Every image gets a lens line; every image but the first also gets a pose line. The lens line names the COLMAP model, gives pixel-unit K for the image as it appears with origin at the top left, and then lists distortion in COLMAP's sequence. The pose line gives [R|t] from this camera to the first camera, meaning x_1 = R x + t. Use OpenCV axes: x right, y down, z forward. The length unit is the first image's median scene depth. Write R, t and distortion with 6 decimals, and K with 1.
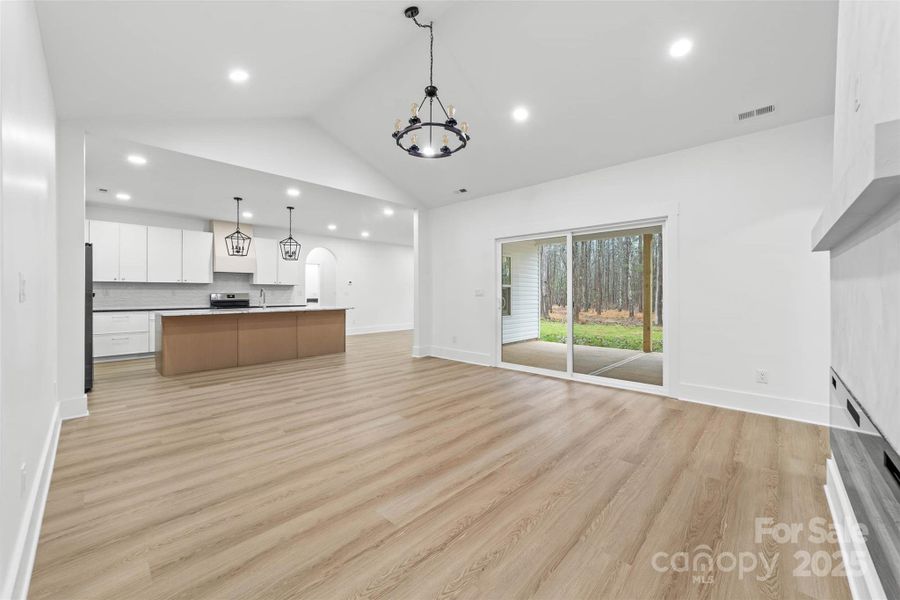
lens RADIAL K [[354.7, 0, 447.8], [0, 354.7, 292.9], [0, 0, 1]] dist [-0.015655, -0.000014]
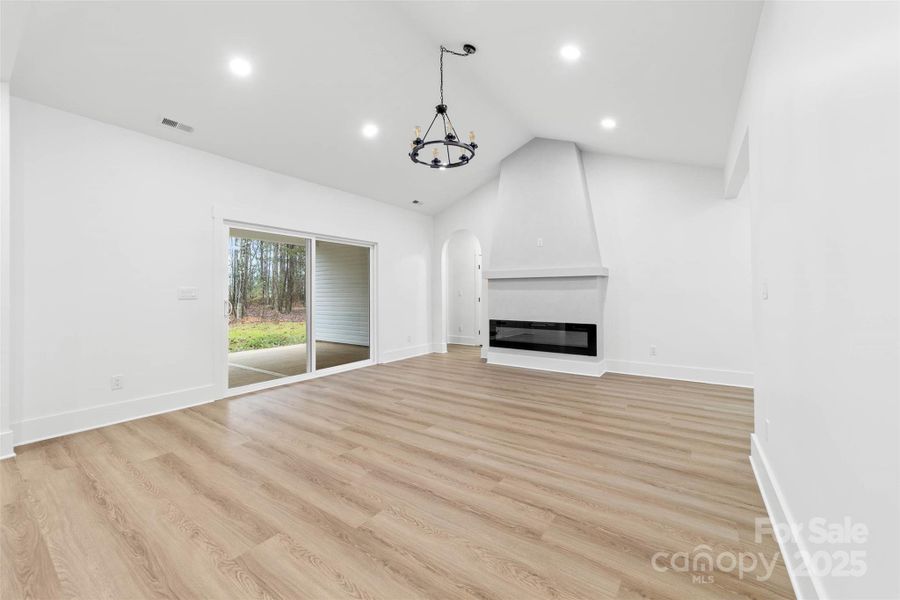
lens RADIAL K [[351.1, 0, 447.7], [0, 351.1, 301.3], [0, 0, 1]] dist [0.000831, 0.000104]
pose [[-0.152015, -0.022206, 0.988129, -1.035180], [-0.005928, 0.999750, 0.021555, -0.007267], [-0.988360, -0.002581, -0.152108, 1.071560]]
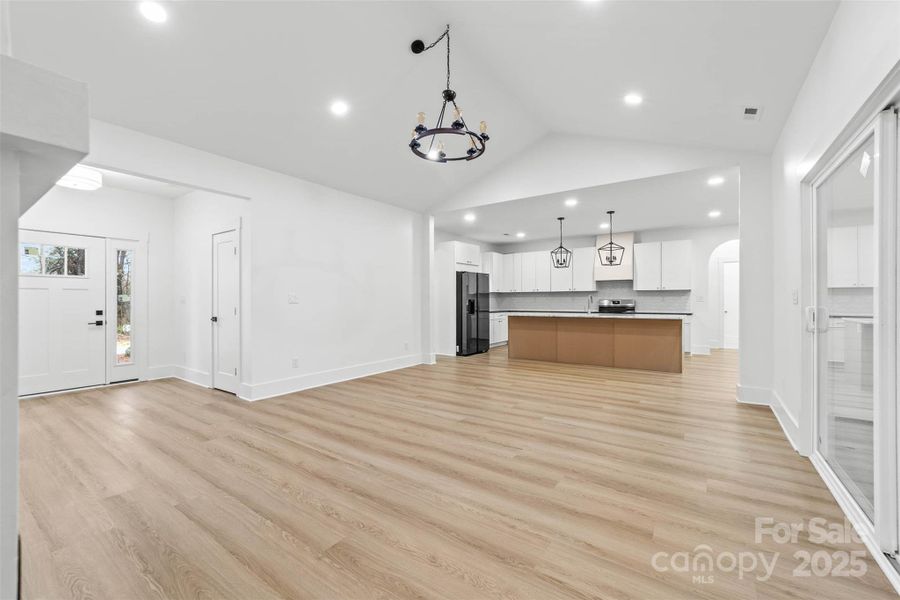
lens RADIAL K [[354.7, 0, 447.8], [0, 354.7, 292.9], [0, 0, 1]] dist [-0.015655, -0.000014]
pose [[0.160216, -0.022660, -0.986822, 0.861462], [0.003396, 0.999743, -0.022406, 0.007585], [0.987076, 0.000238, 0.160252, 0.778611]]
